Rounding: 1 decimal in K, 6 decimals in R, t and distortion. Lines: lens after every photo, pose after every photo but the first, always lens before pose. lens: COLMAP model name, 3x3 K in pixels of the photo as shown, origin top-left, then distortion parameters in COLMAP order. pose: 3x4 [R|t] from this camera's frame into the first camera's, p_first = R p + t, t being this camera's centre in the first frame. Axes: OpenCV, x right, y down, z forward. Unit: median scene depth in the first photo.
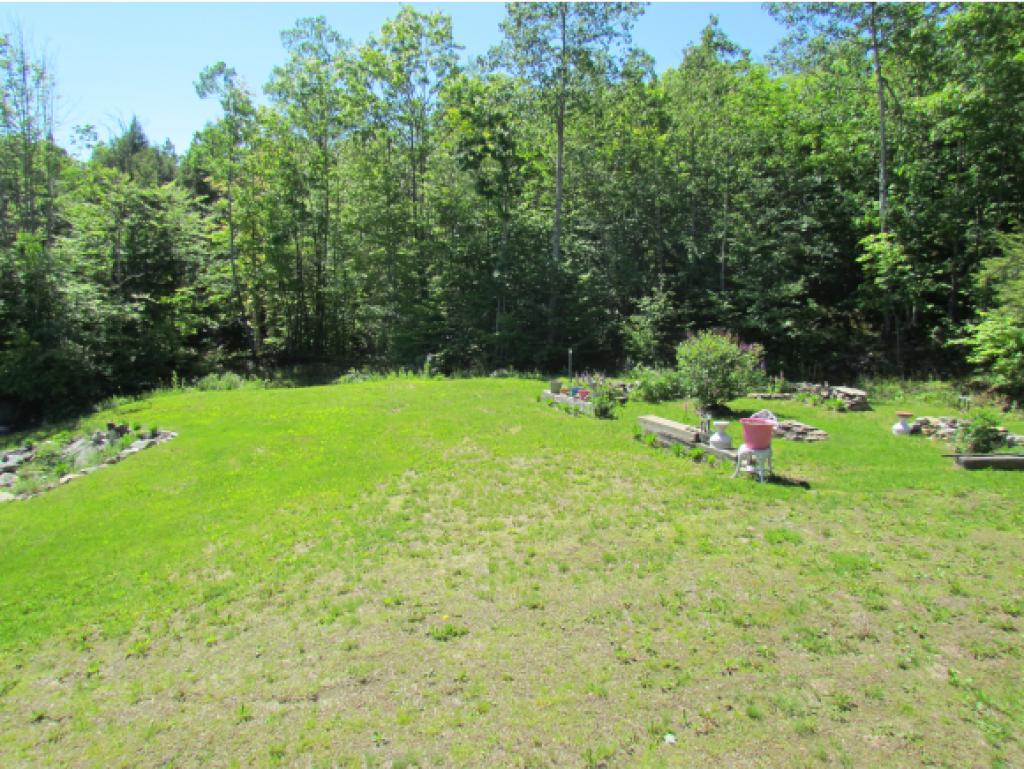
lens RADIAL K [[697.2, 0, 513.0], [0, 697.2, 391.3], [0, 0, 1]] dist [0.005794, 0.002971]
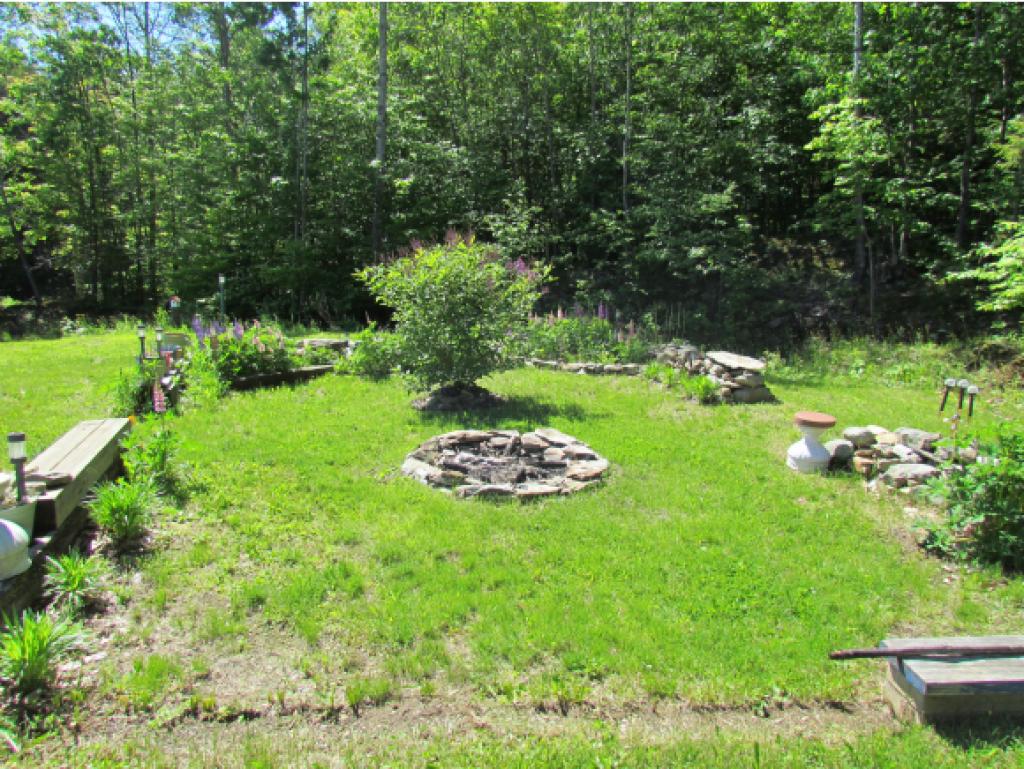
lens RADIAL K [[697.2, 0, 511.5], [0, 697.2, 377.3], [0, 0, 1]] dist [0.005794, 0.002971]
pose [[0.999790, 0.009860, -0.017949, 0.266335], [-0.009234, 0.999359, 0.034601, -0.003437], [0.018279, -0.034428, 0.999240, 0.402039]]
